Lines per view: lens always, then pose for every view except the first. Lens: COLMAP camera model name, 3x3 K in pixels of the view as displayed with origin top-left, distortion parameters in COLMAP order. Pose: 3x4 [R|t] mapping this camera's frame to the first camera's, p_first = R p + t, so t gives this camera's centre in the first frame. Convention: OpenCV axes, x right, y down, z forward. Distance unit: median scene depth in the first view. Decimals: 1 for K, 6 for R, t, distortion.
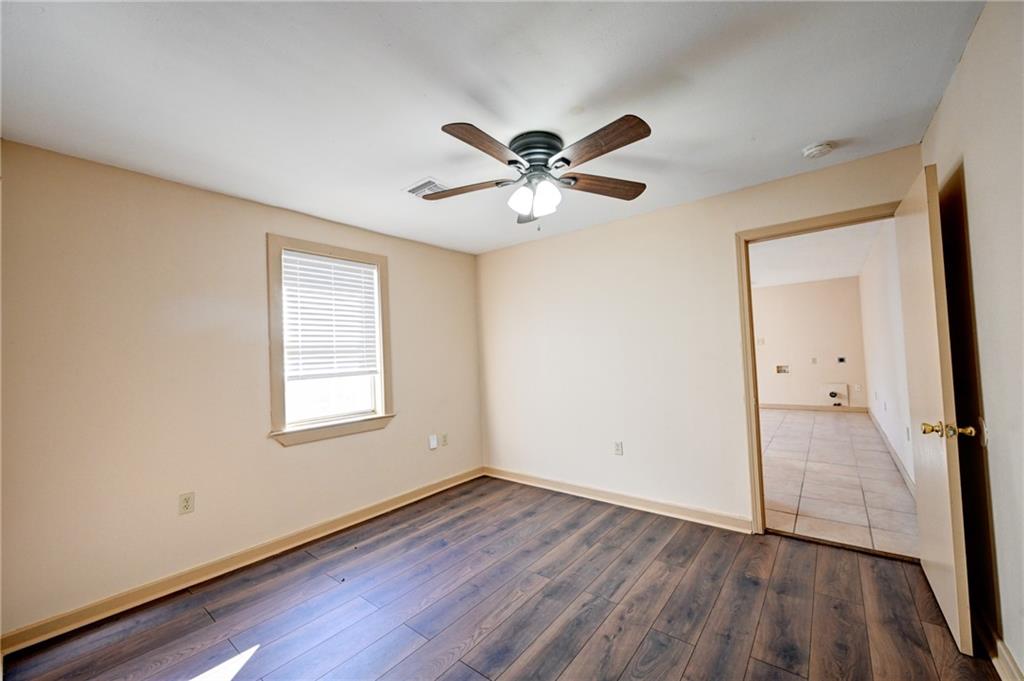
lens RADIAL K [[398.1, 0, 502.3], [0, 398.1, 338.8], [0, 0, 1]] dist [-0.008807, -0.001201]
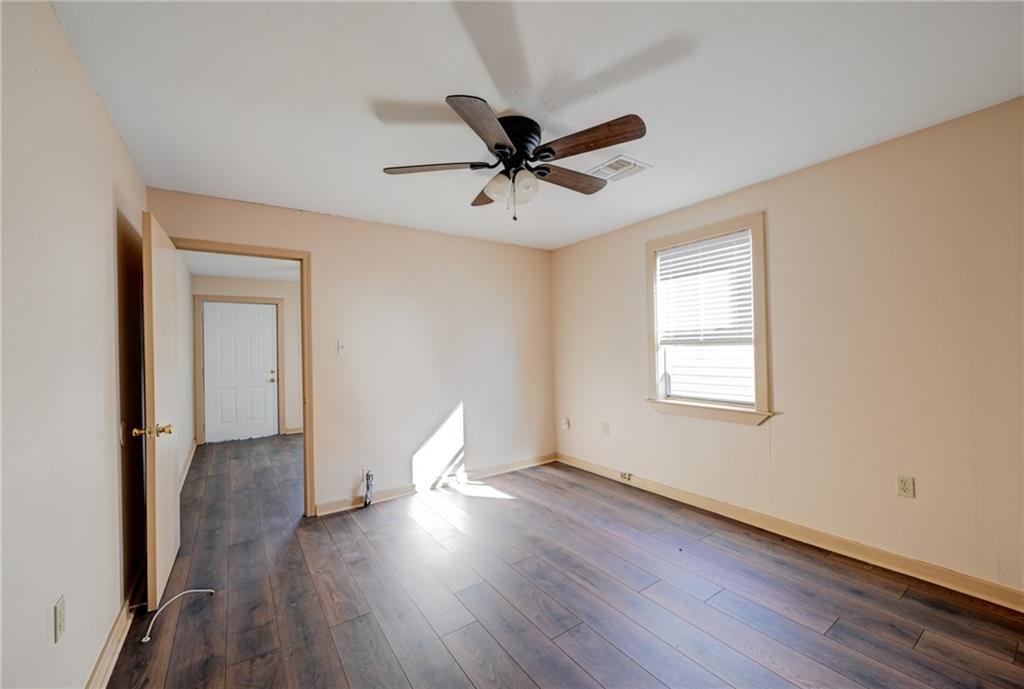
lens RADIAL K [[397.7, 0, 506.4], [0, 397.7, 341.3], [0, 0, 1]] dist [-0.013591, 0.000528]
pose [[-0.278445, 0.026605, -0.960084, 0.724482], [0.071910, 0.997388, 0.006783, 0.006630], [0.957757, -0.067151, -0.279630, 0.855315]]
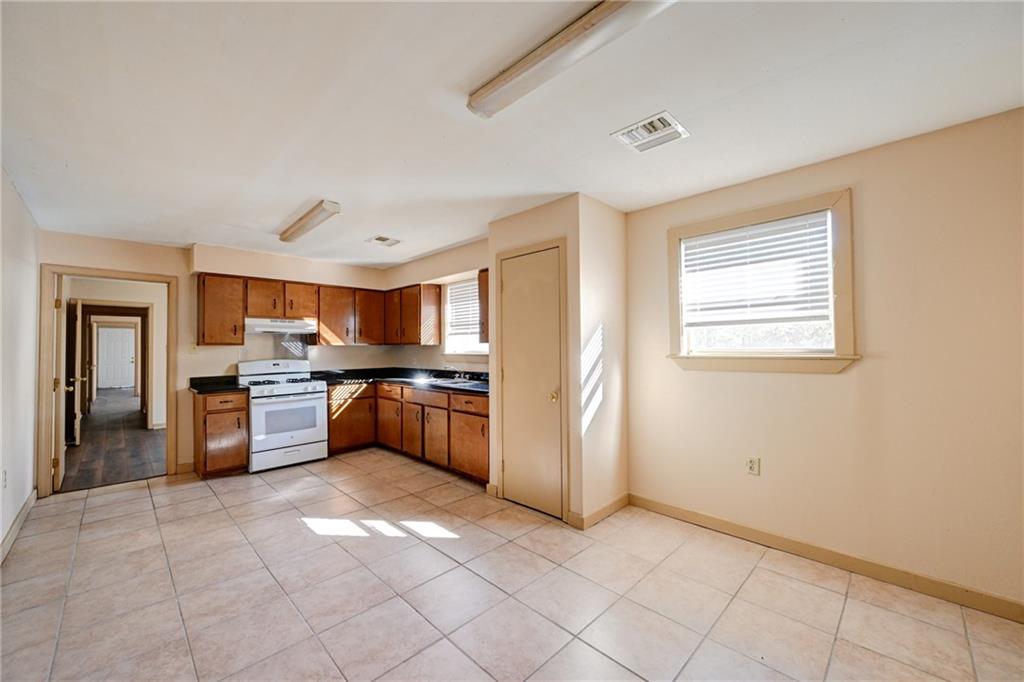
lens RADIAL K [[397.7, 0, 508.9], [0, 397.7, 339.9], [0, 0, 1]] dist [-0.013591, 0.000528]
pose [[-0.083927, 0.011592, -0.996405, 0.504709], [0.051131, 0.998665, 0.007312, 0.007593], [0.995159, -0.050334, -0.084407, 0.607118]]
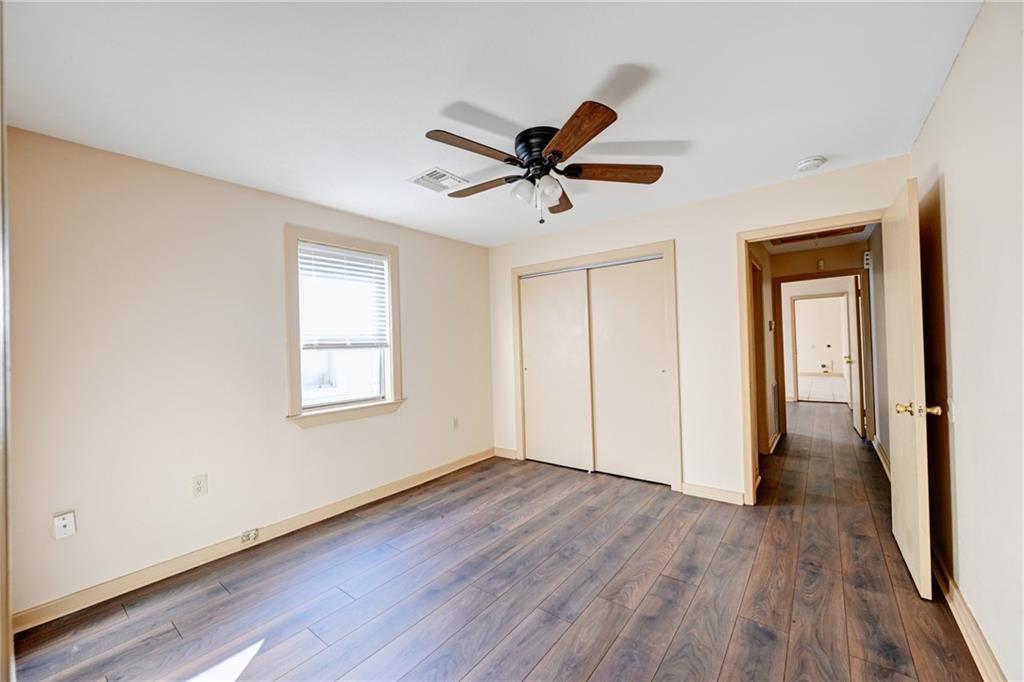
lens RADIAL K [[397.7, 0, 499.5], [0, 397.7, 341.4], [0, 0, 1]] dist [-0.013591, 0.000528]
pose [[0.999914, 0.006041, 0.011617, -0.040790], [-0.006426, 0.999420, 0.033443, 0.000221], [-0.011408, -0.033515, 0.999373, -0.047860]]
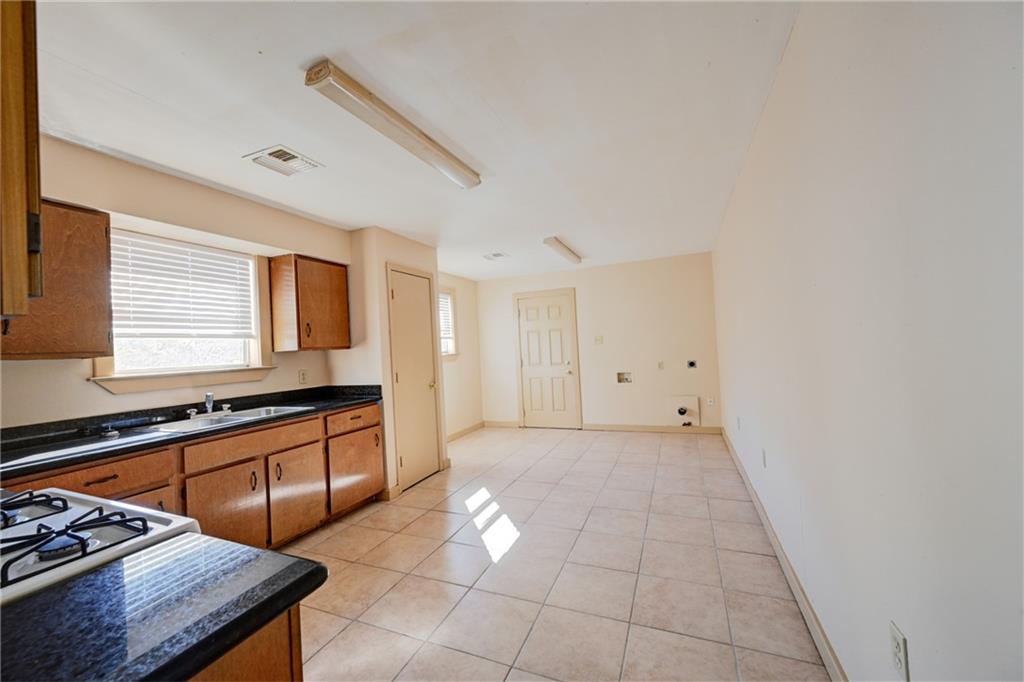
lens RADIAL K [[397.7, 0, 512.2], [0, 397.7, 341.5], [0, 0, 1]] dist [-0.013591, 0.000528]
pose [[0.954005, -0.010334, 0.299611, 0.028163], [0.005829, 0.999856, 0.015924, -0.000216], [-0.299733, -0.013445, 0.953929, 0.035066]]
